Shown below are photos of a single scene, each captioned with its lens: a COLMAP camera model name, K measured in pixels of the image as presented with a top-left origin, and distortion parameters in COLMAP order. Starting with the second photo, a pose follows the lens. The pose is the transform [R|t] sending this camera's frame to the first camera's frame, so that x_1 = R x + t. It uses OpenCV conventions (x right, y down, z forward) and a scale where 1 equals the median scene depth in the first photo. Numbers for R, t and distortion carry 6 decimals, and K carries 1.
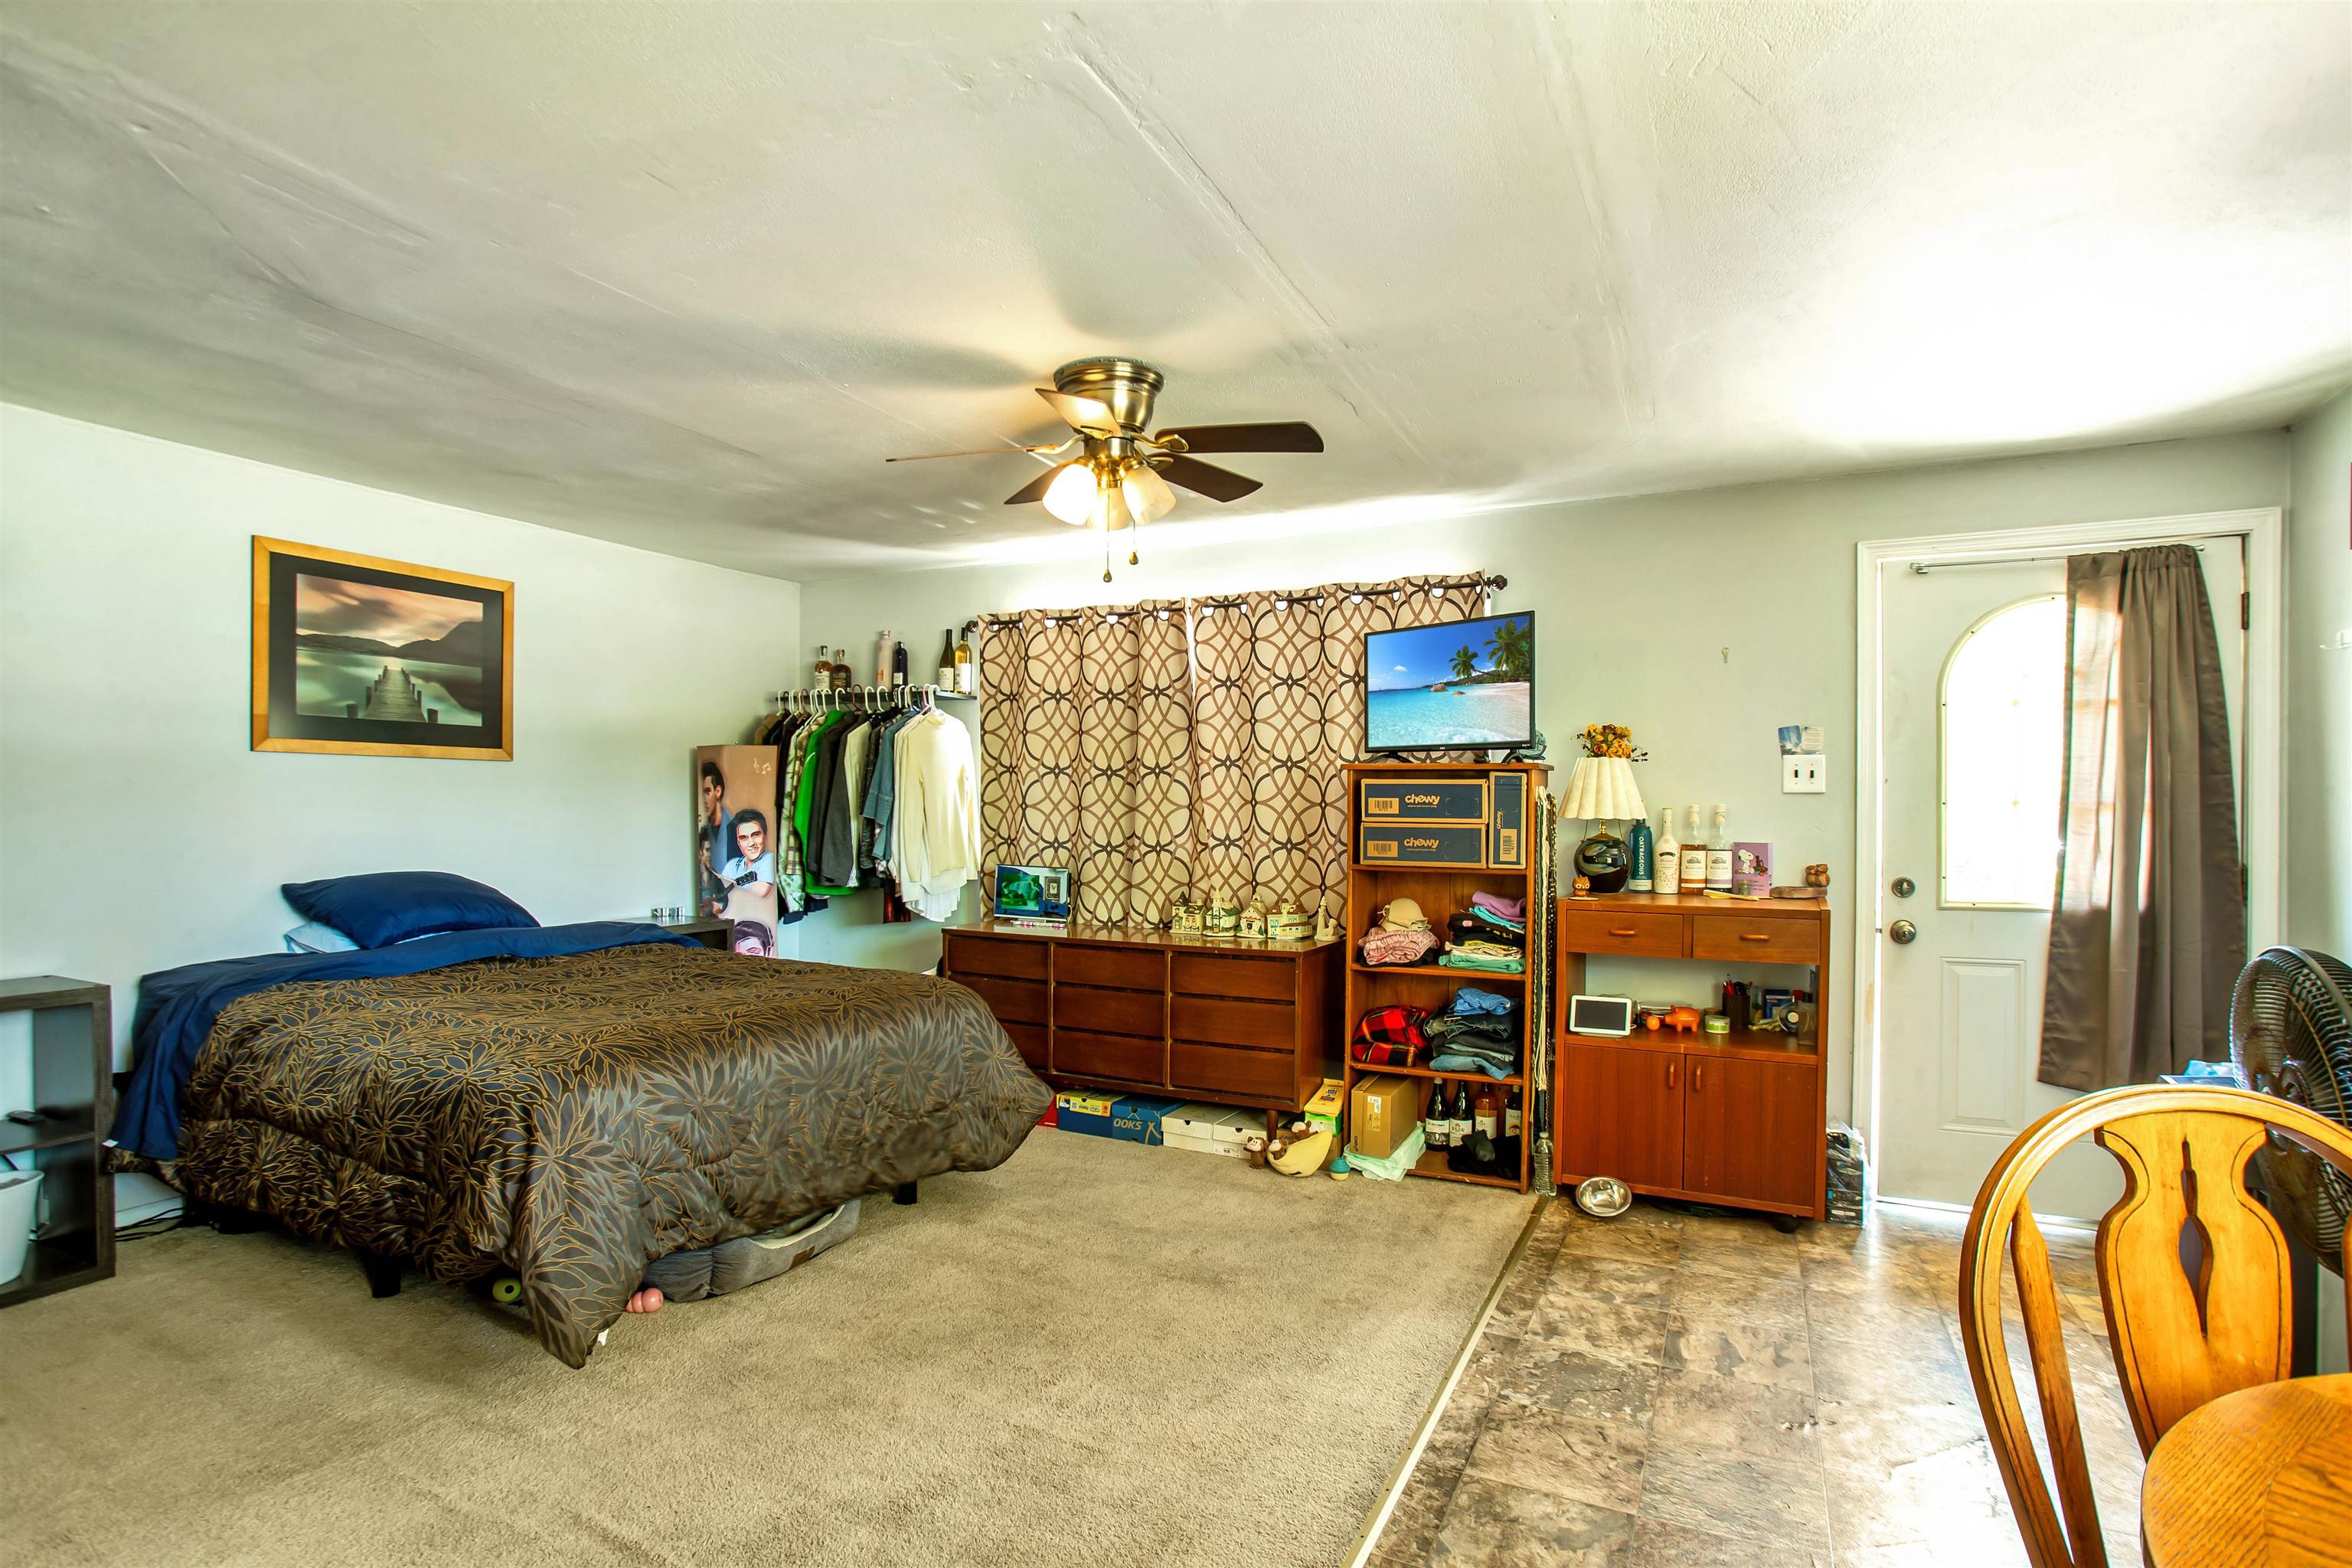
lens RADIAL K [[1184.0, 0, 1176.0], [0, 1184.0, 784.0], [0, 0, 1]] dist [-0.064363, 0.036185]
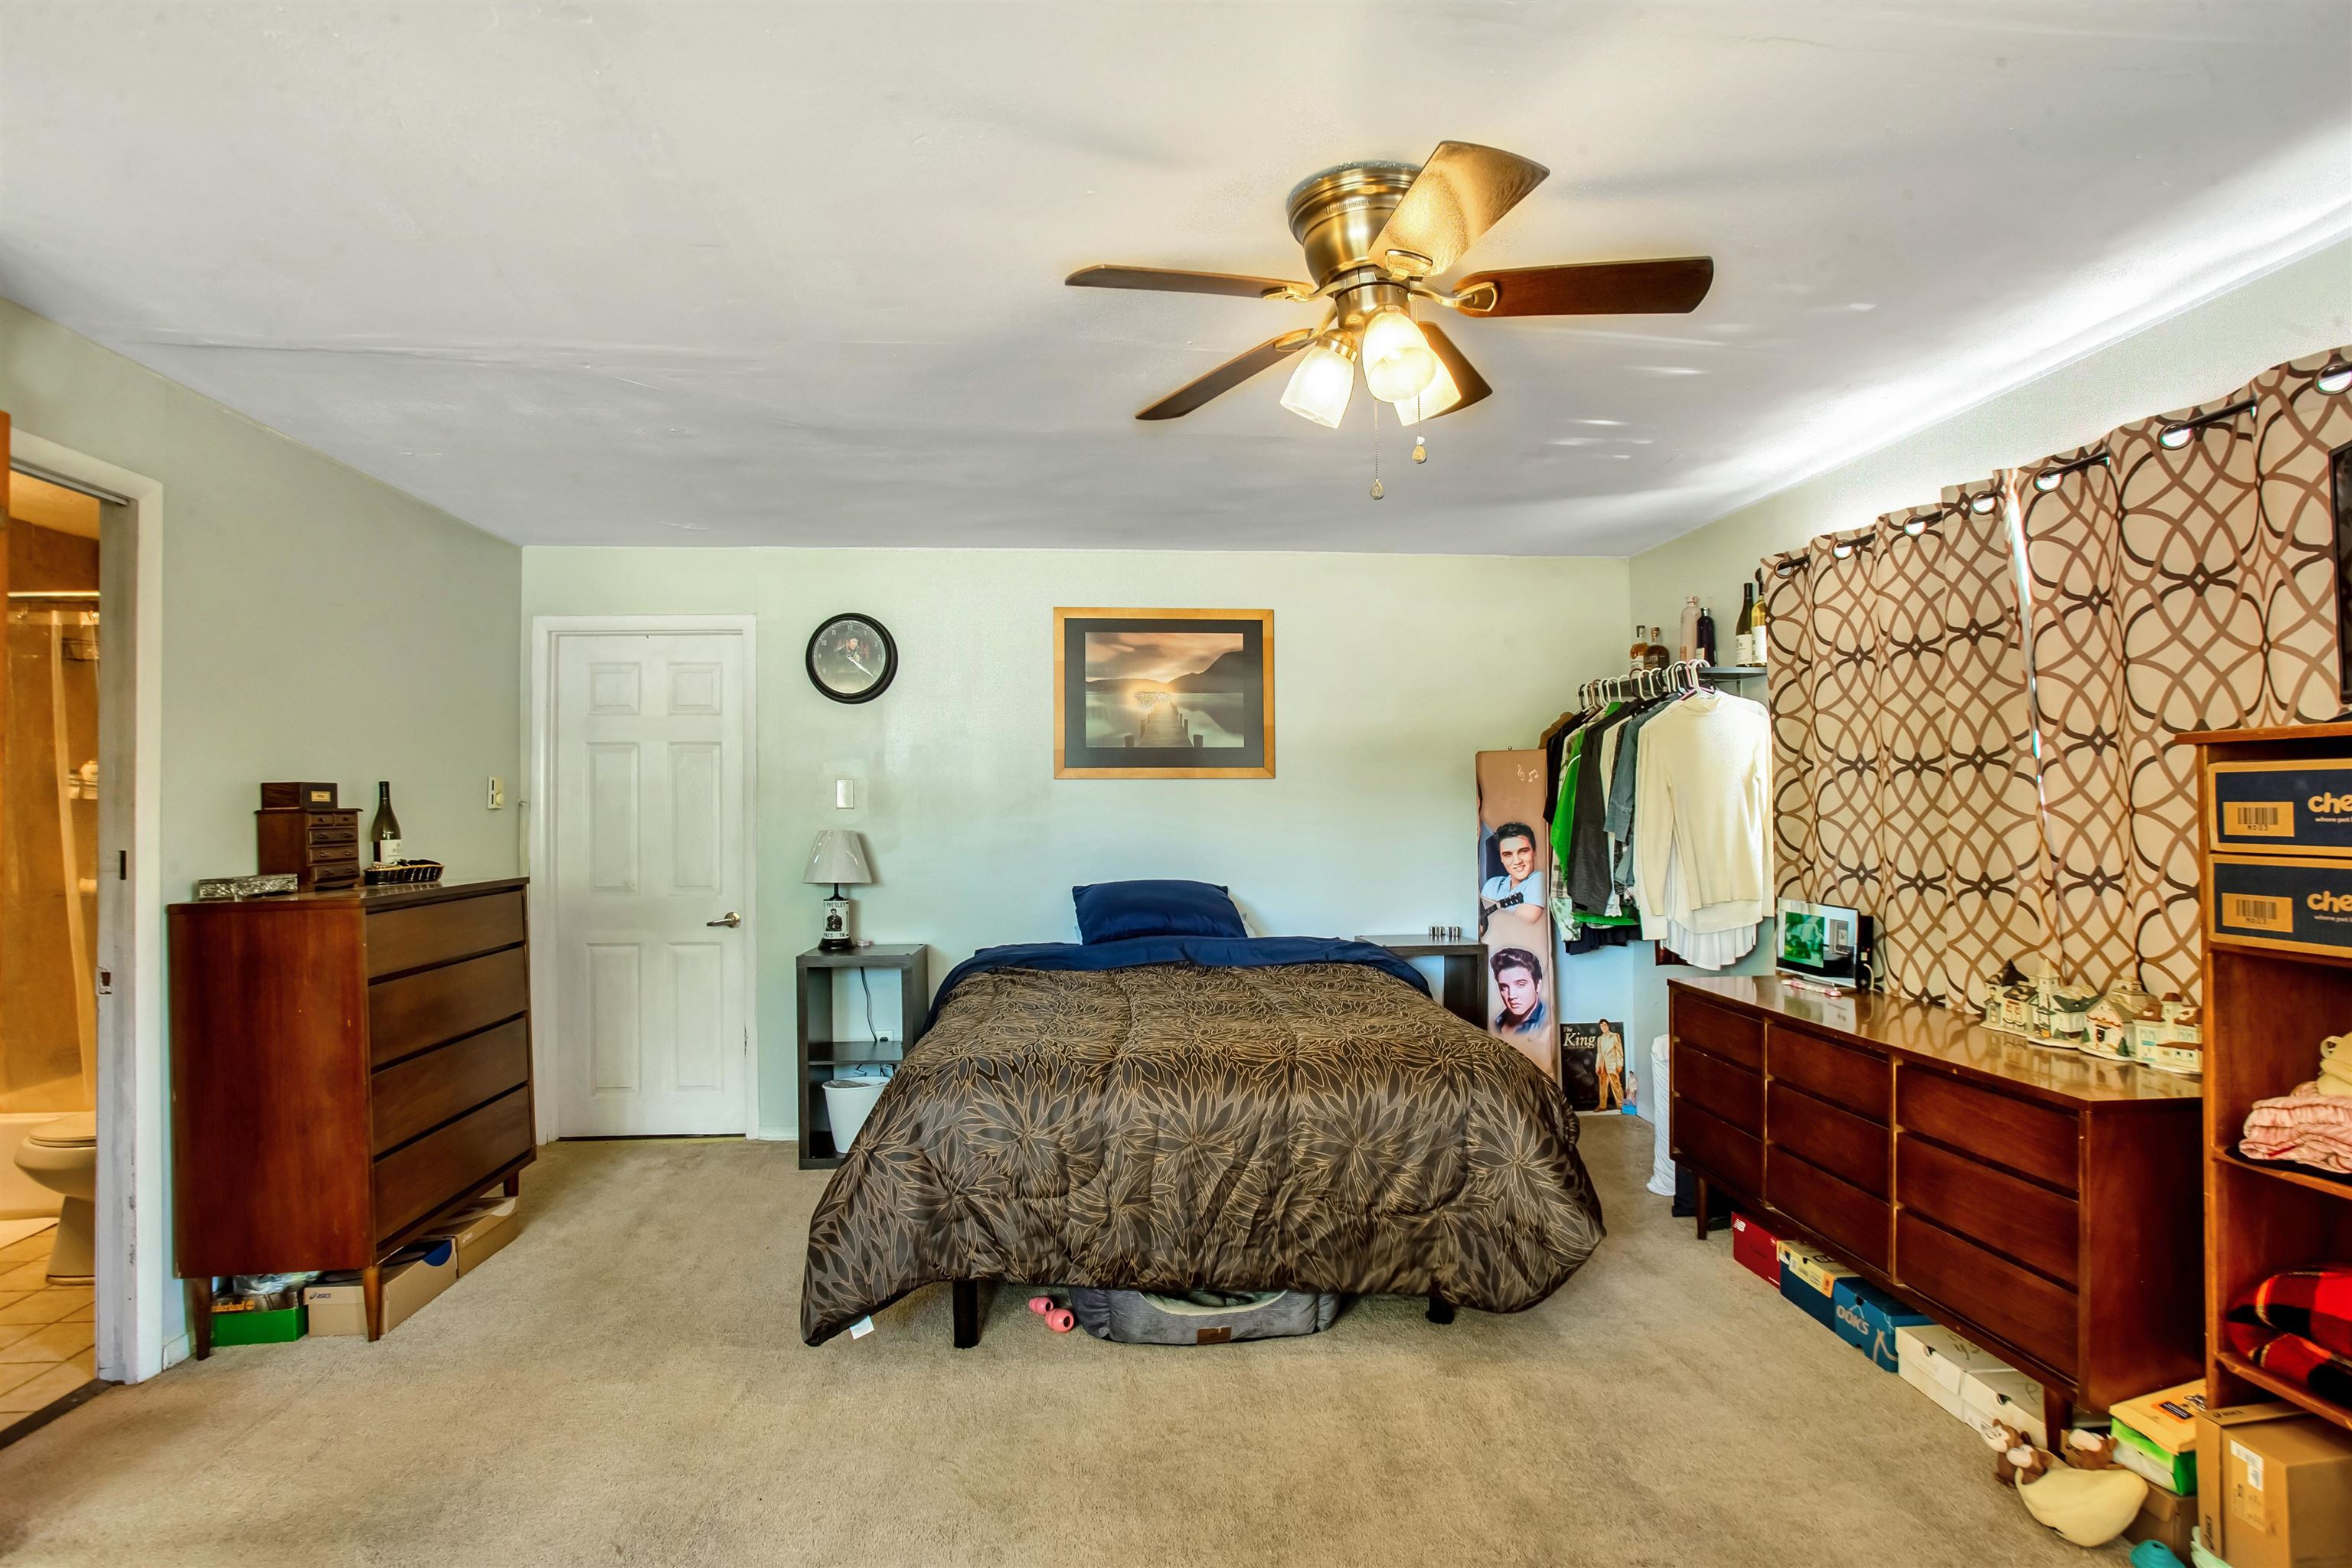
lens RADIAL K [[1184.0, 0, 1176.0], [0, 1184.0, 784.0], [0, 0, 1]] dist [-0.064363, 0.036185]
pose [[0.526048, -0.027477, -0.850011, 0.295496], [0.024112, 0.999558, -0.017389, 0.001991], [0.850113, -0.011348, 0.526478, 0.353588]]
